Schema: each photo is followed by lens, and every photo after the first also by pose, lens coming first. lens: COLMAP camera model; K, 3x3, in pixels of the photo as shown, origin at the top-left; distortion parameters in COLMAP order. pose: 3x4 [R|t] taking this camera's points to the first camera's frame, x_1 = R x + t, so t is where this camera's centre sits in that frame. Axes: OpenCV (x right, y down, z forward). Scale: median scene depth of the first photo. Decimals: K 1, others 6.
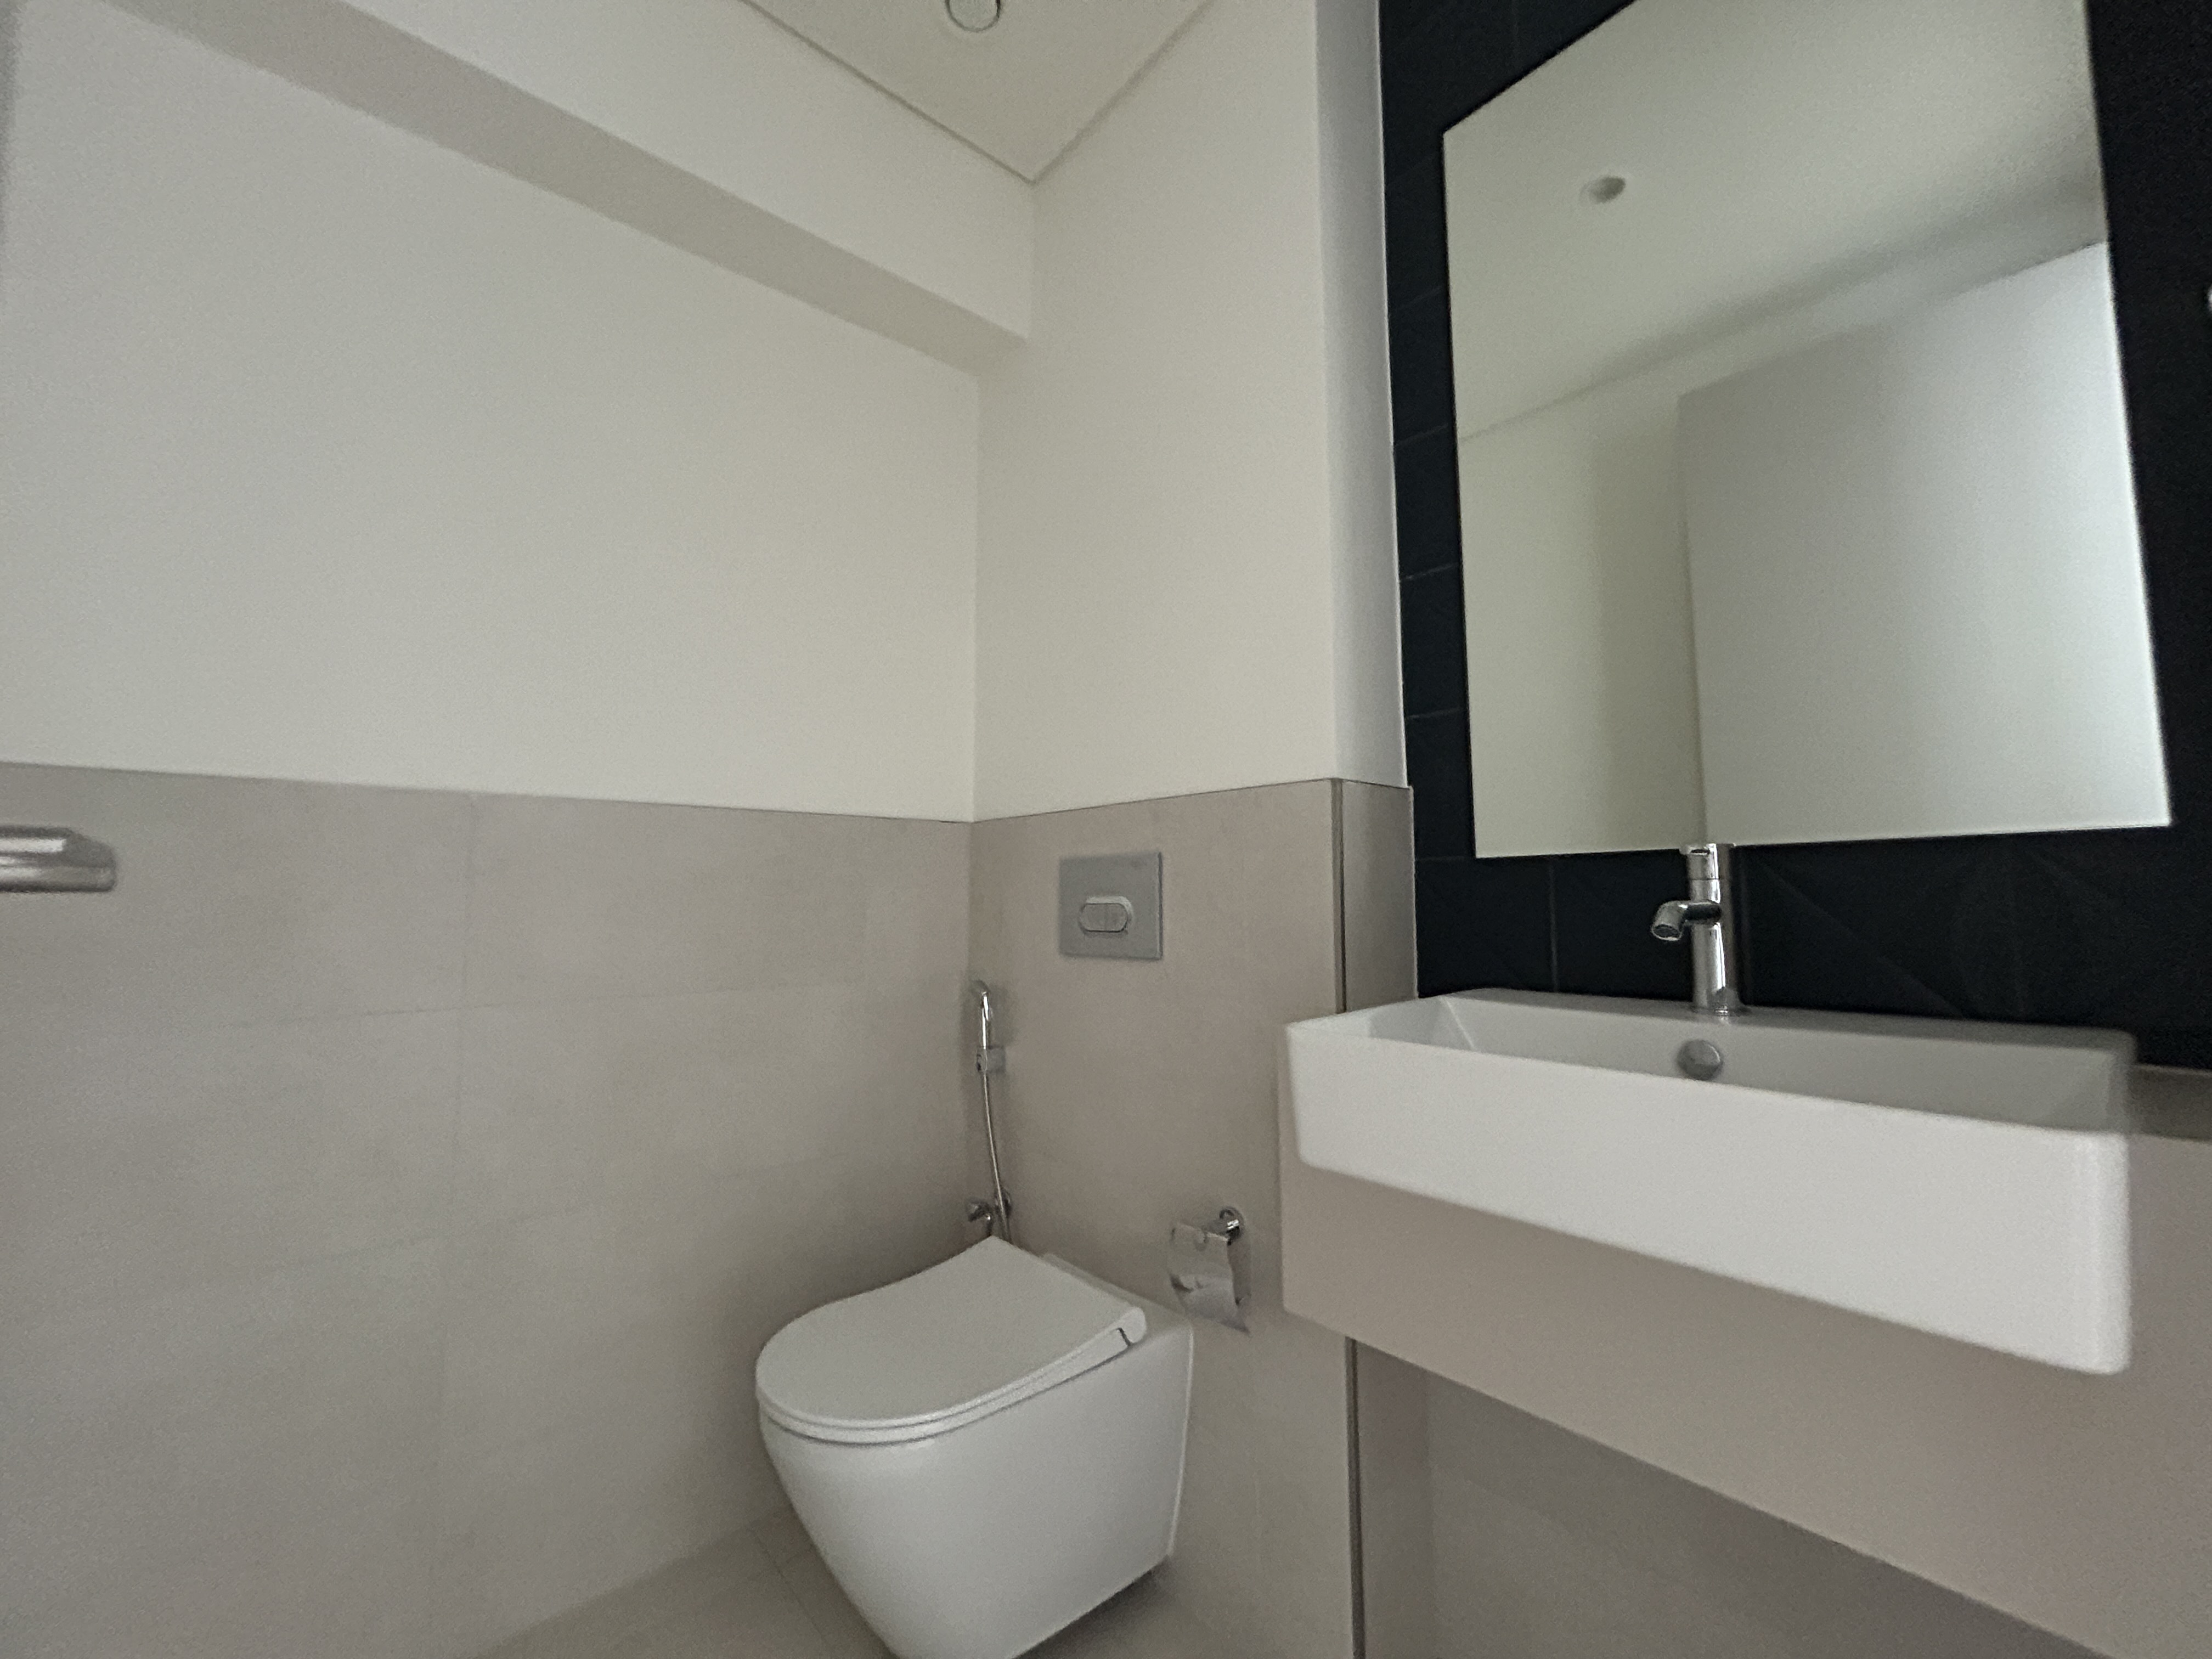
lens RADIAL K [[906.2, 0, 1105.7], [0, 906.2, 832.2], [0, 0, 1]] dist [0.004118, 0.000386]
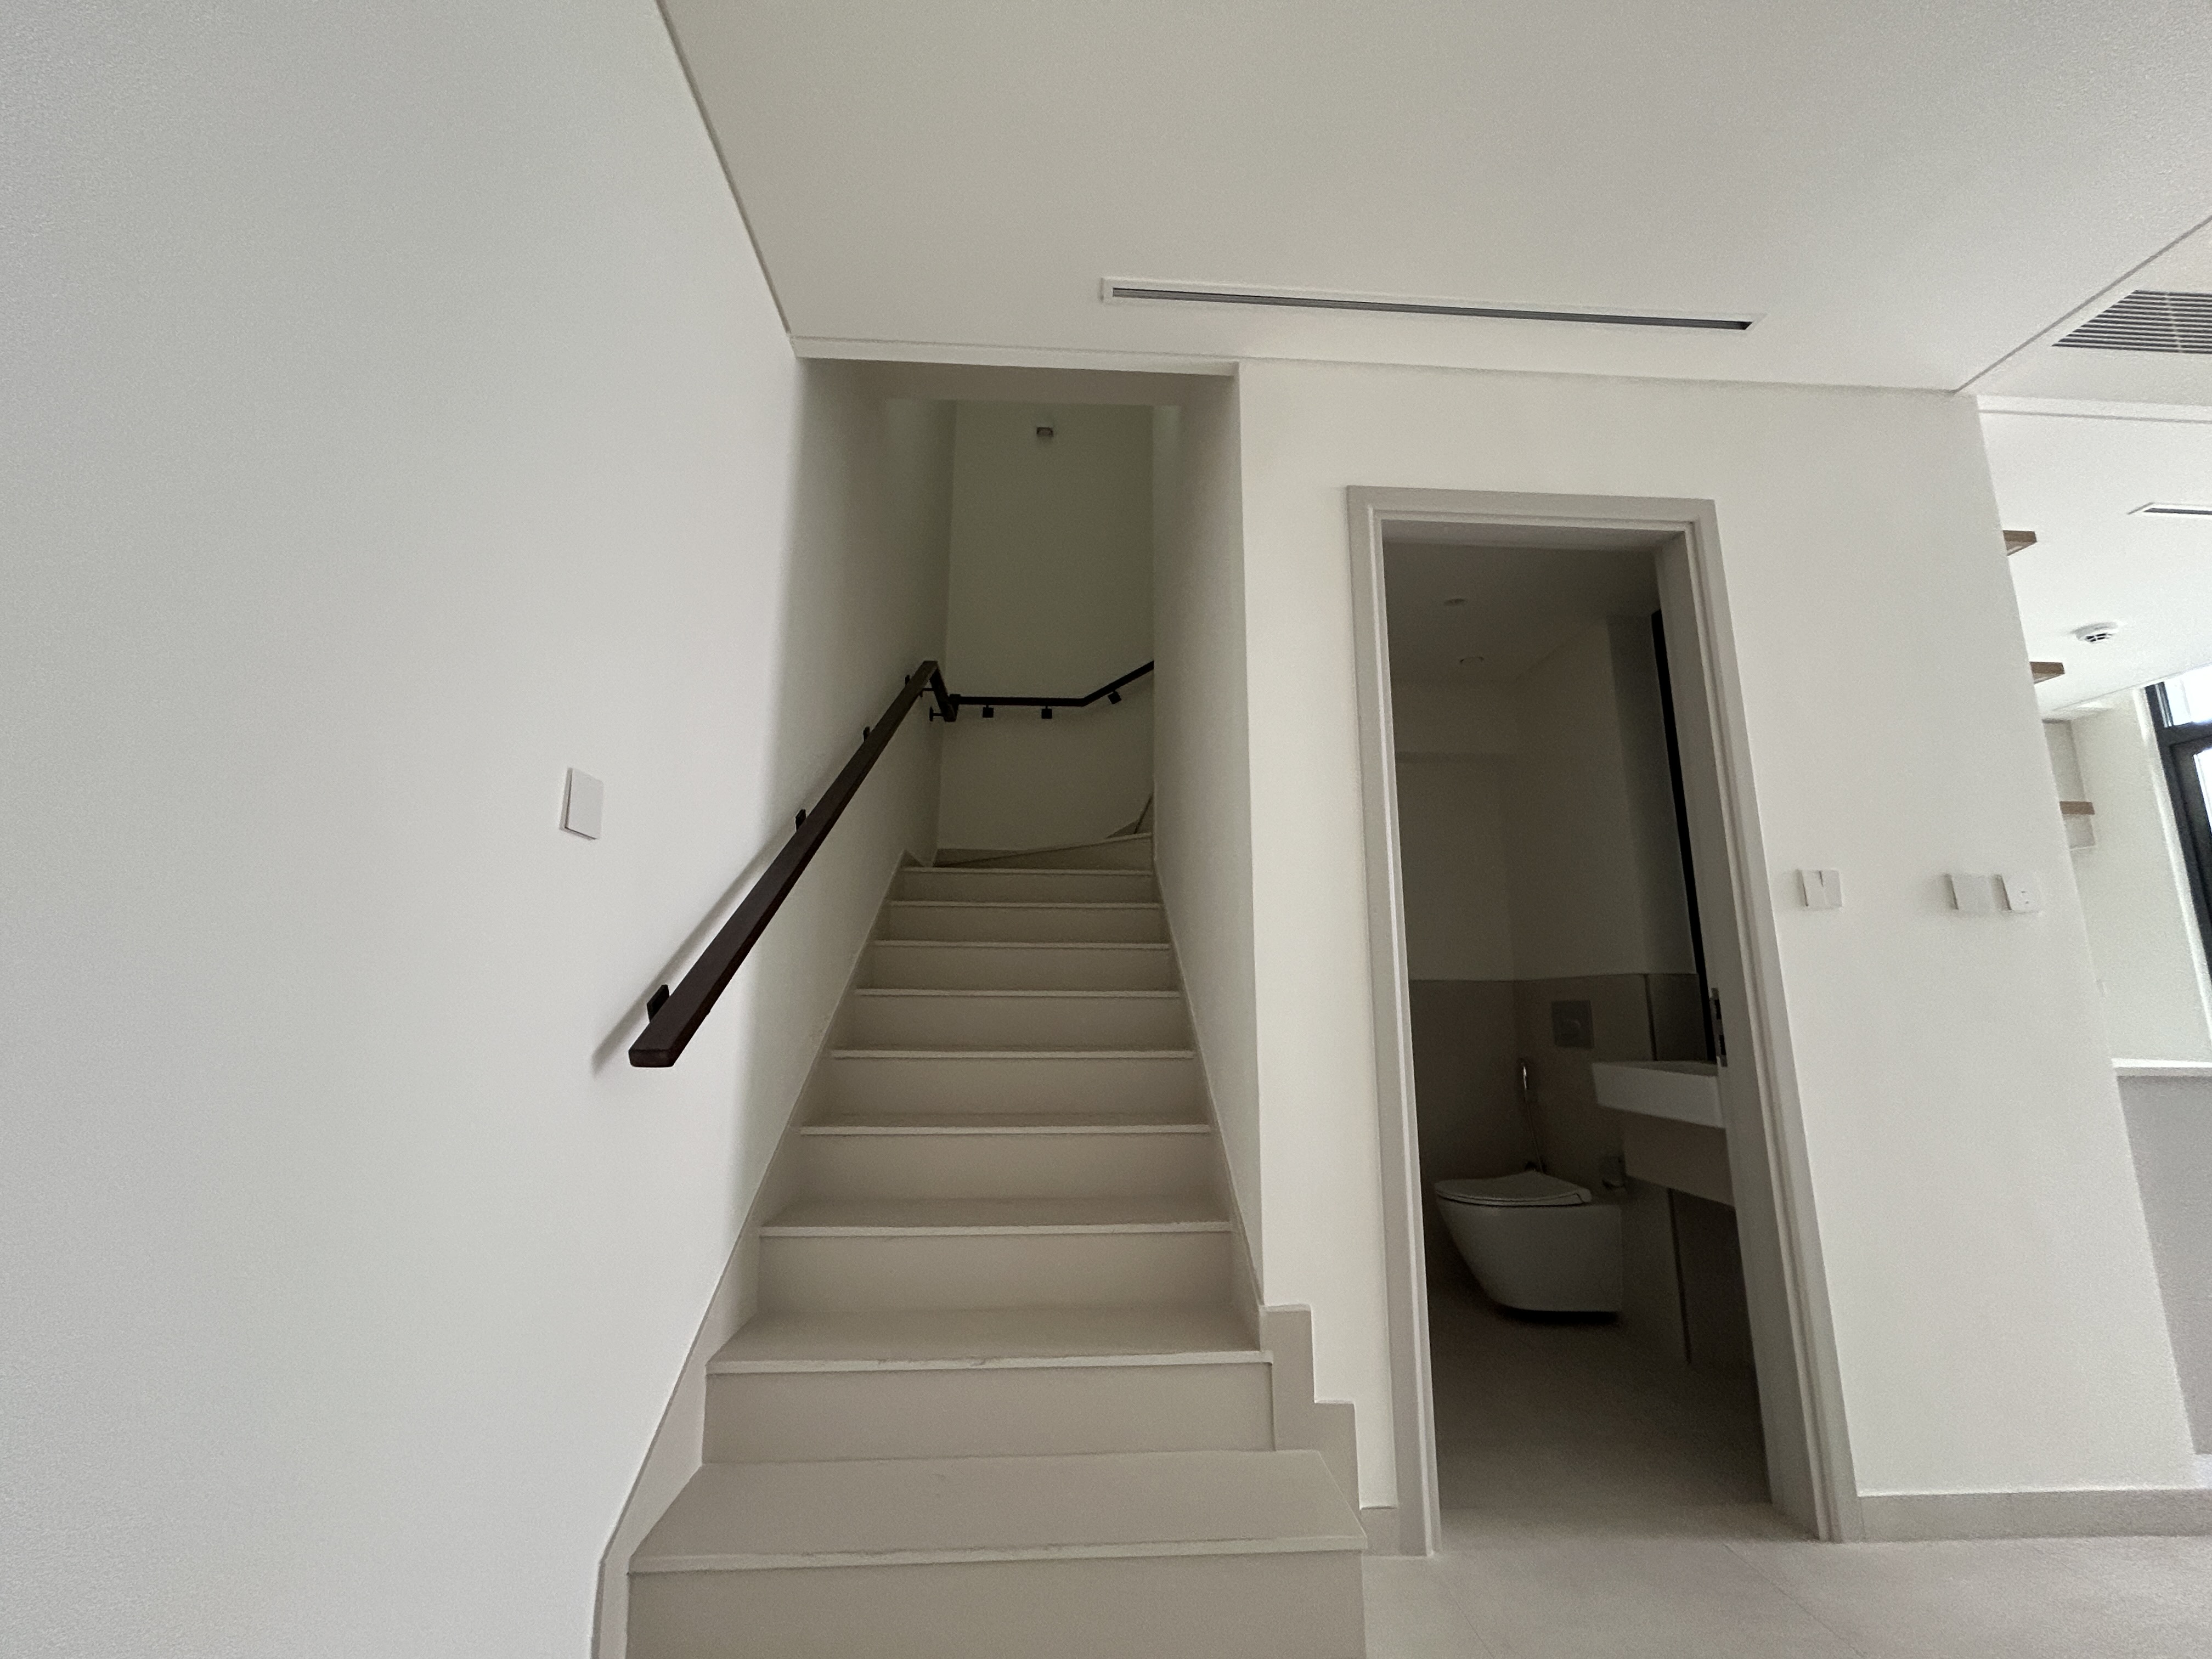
lens RADIAL K [[906.2, 0, 1099.3], [0, 906.2, 825.2], [0, 0, 1]] dist [0.004118, 0.000386]
pose [[0.787651, -0.113985, -0.605486, 0.515648], [0.036183, 0.989599, -0.139226, -0.140336], [0.615058, 0.087753, 0.783583, -1.584746]]
